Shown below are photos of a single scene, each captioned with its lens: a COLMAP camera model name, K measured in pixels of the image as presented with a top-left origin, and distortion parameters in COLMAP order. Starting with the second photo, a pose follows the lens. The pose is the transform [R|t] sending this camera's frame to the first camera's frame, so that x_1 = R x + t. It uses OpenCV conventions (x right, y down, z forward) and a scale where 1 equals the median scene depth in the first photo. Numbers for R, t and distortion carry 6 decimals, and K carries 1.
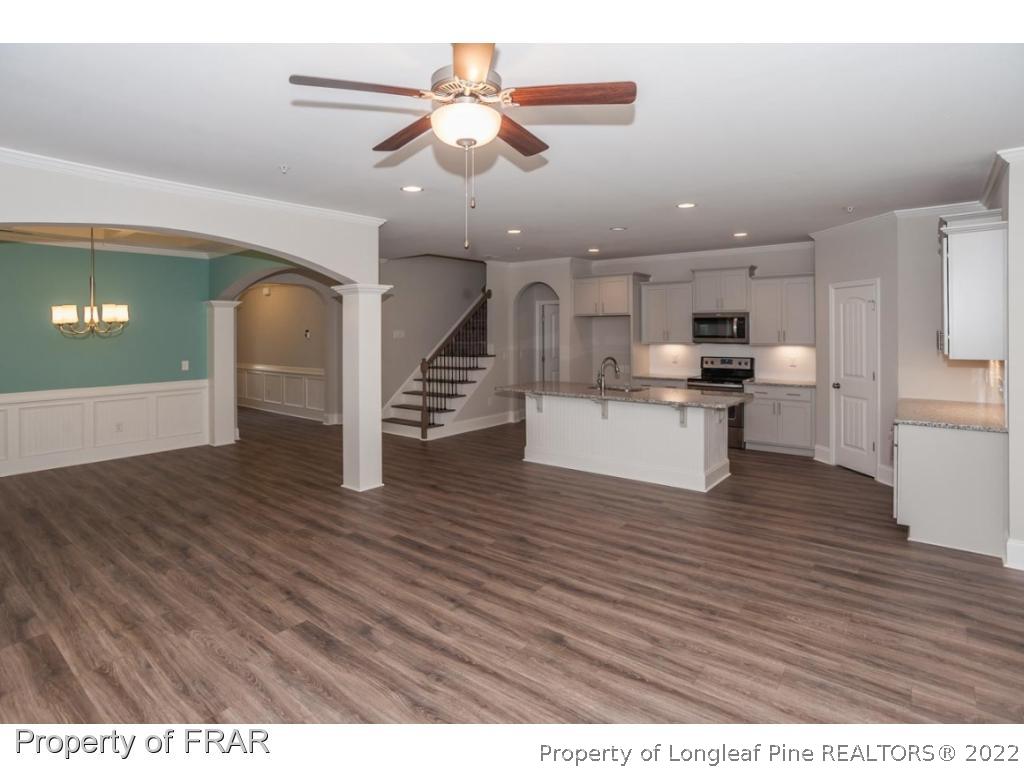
lens RADIAL K [[541.9, 0, 506.7], [0, 541.9, 328.2], [0, 0, 1]] dist [-0.056904, 0.019282]
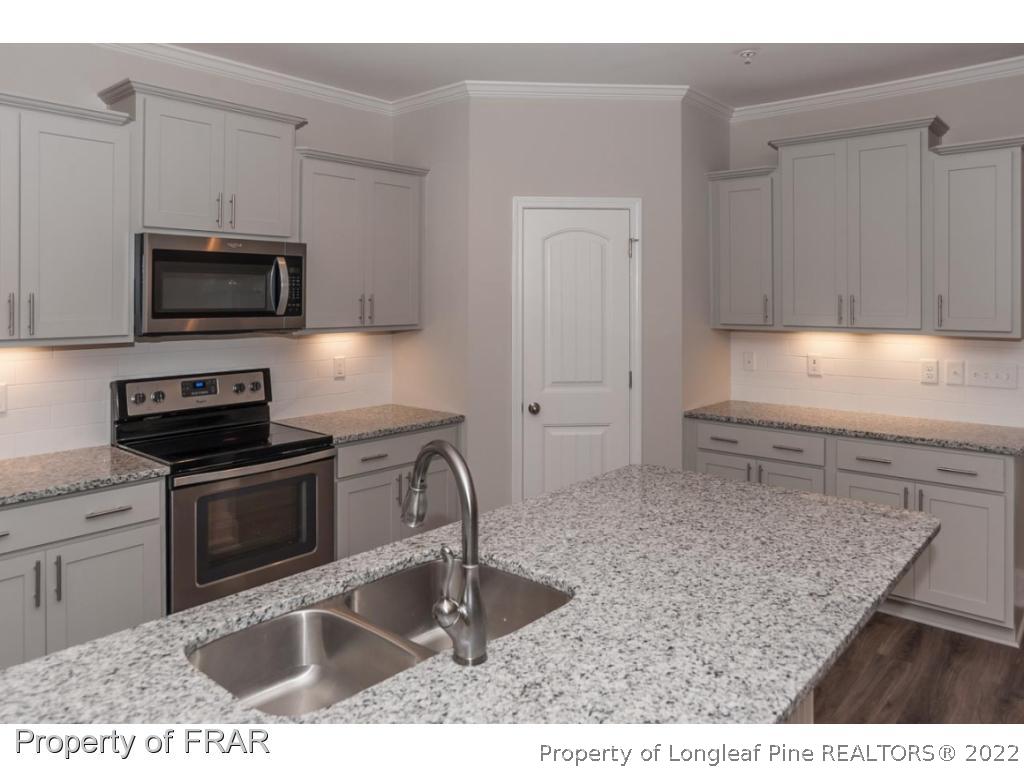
lens RADIAL K [[719.0, 0, 514.7], [0, 719.0, 294.0], [0, 0, 1]] dist [-0.029191, 0.023667]
pose [[0.035436, 0.007388, 0.999345, -0.033231], [-0.004224, 0.999965, -0.007243, 0.007771], [-0.999363, -0.003964, 0.035466, 0.933404]]
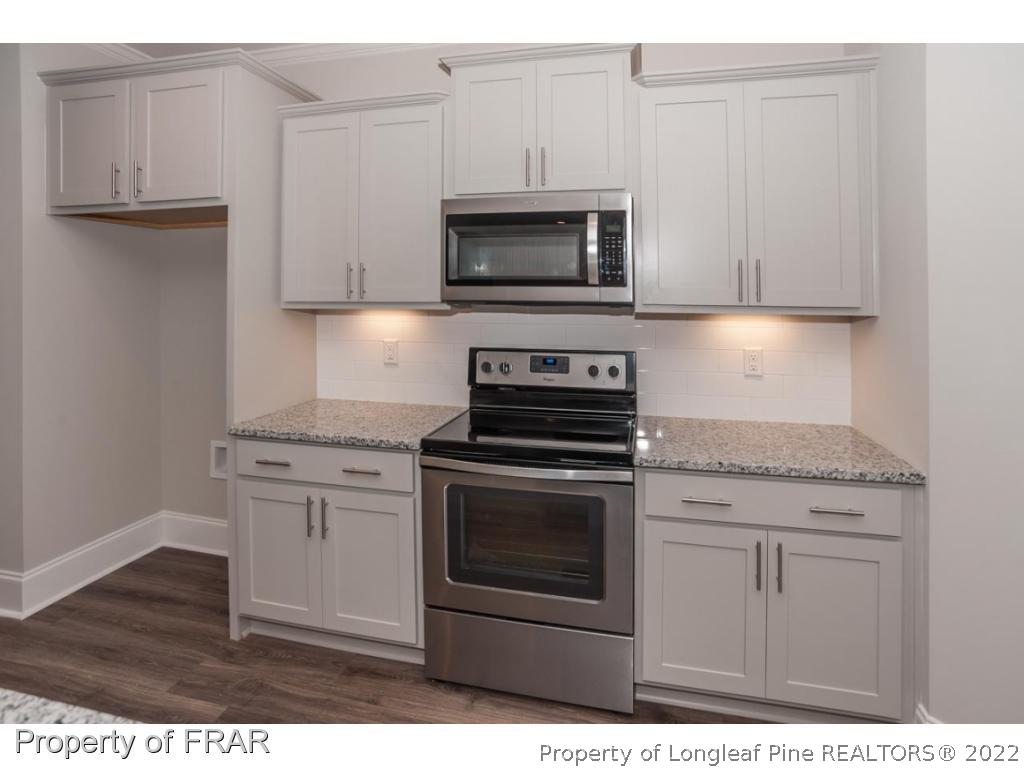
lens RADIAL K [[541.9, 0, 509.4], [0, 541.9, 283.5], [0, 0, 1]] dist [-0.056904, 0.019282]
pose [[0.906317, 0.010222, 0.422476, 0.302914], [-0.006146, 0.999921, -0.011008, 0.022511], [-0.422555, 0.007380, 0.906307, 0.858018]]
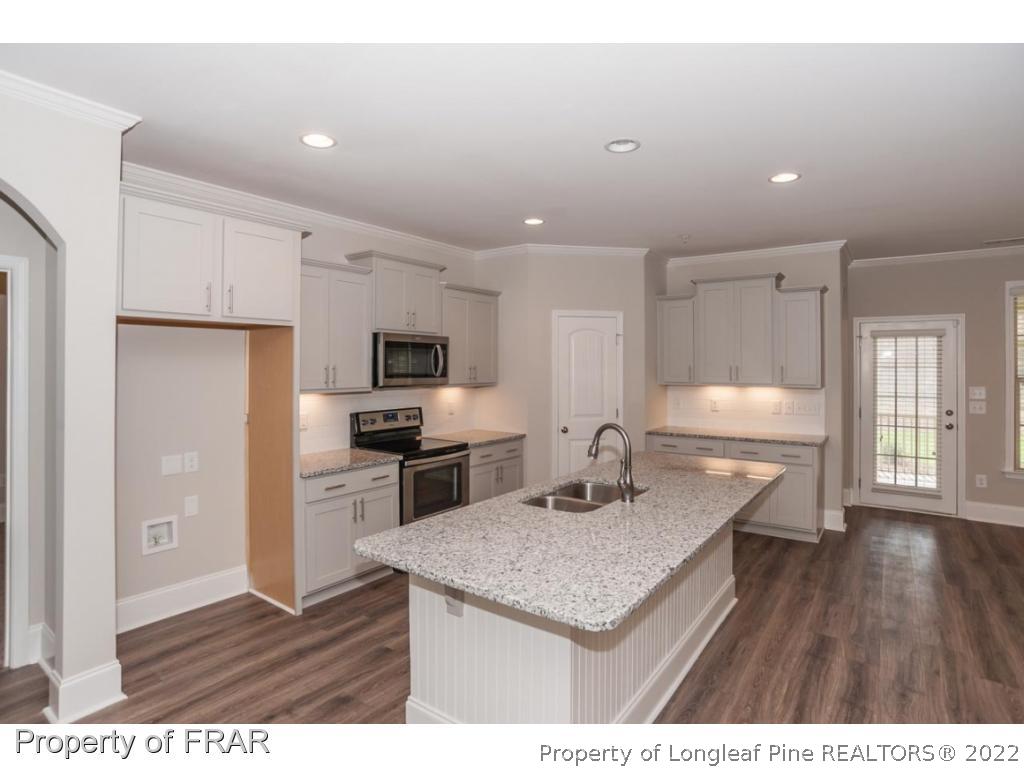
lens RADIAL K [[541.9, 0, 511.6], [0, 541.9, 365.5], [0, 0, 1]] dist [-0.056904, 0.019282]
pose [[-0.052622, 0.005706, 0.998598, -0.233278], [-0.005006, 0.999970, -0.005977, 0.009197], [-0.998602, -0.005313, -0.052592, 1.062258]]
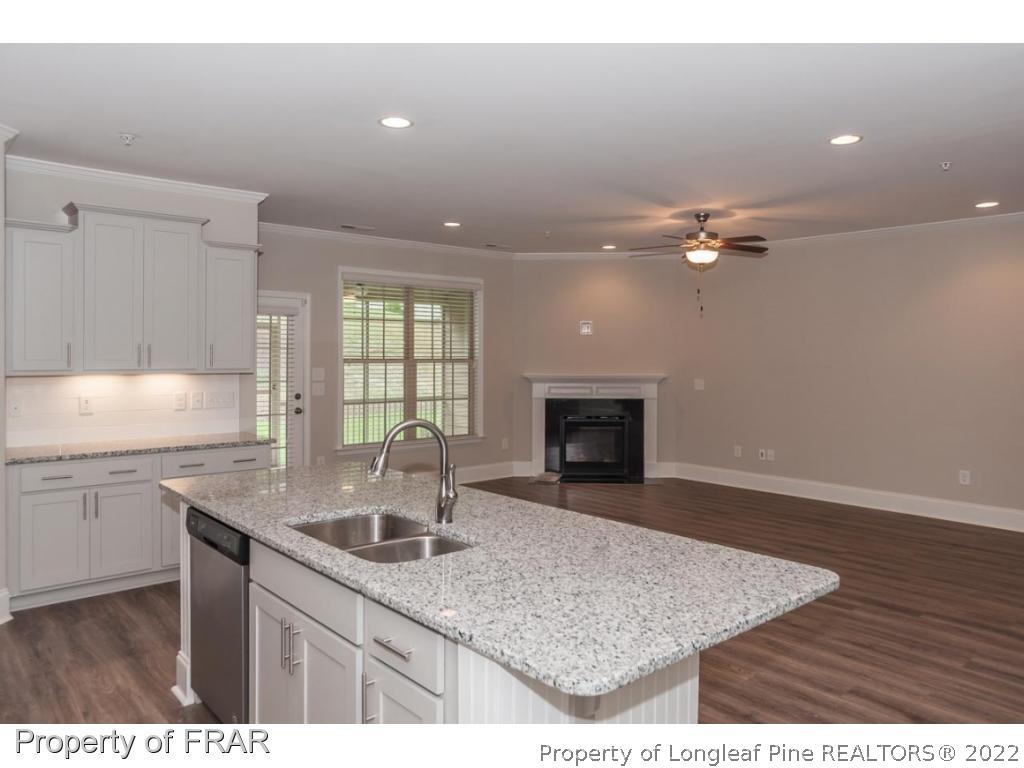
lens RADIAL K [[719.0, 0, 508.7], [0, 719.0, 377.2], [0, 0, 1]] dist [-0.029191, 0.023667]
pose [[-0.984070, -0.005509, 0.177694, 0.062225], [-0.000740, 0.999638, 0.026893, 0.017423], [-0.177777, 0.026333, -0.983718, 1.336783]]
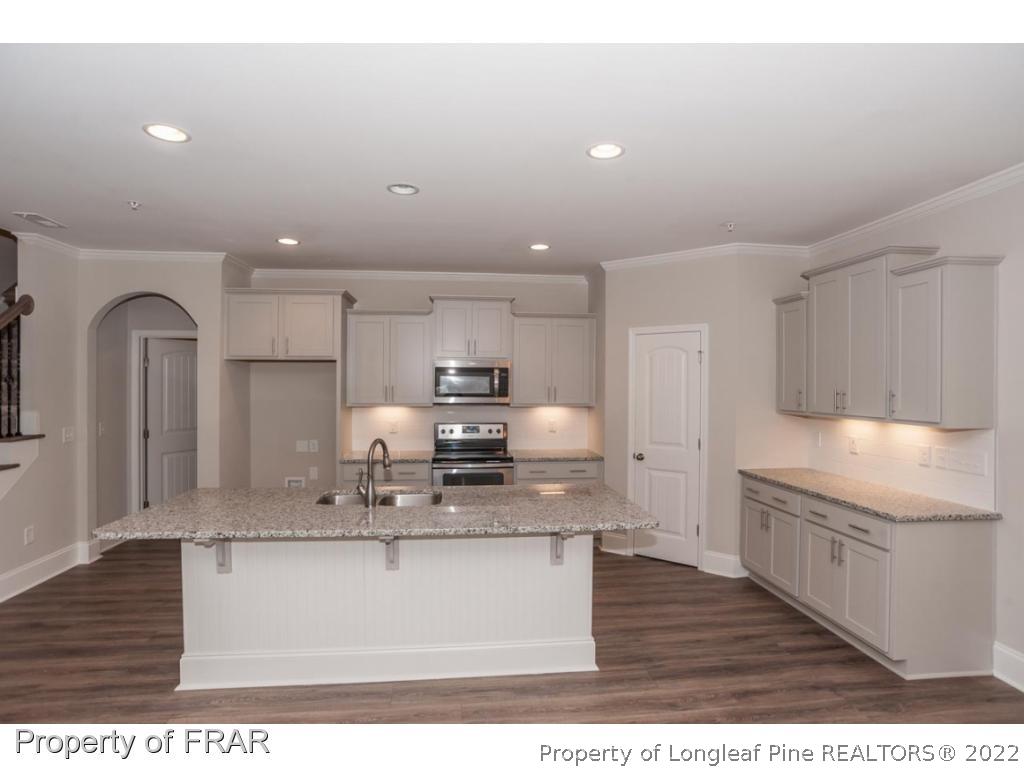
lens RADIAL K [[541.9, 0, 509.9], [0, 541.9, 379.5], [0, 0, 1]] dist [-0.056904, 0.019282]
pose [[0.705174, 0.012039, 0.708932, -0.081433], [-0.010632, 0.999923, -0.006404, -0.000174], [-0.708955, -0.003022, 0.705247, 0.534511]]
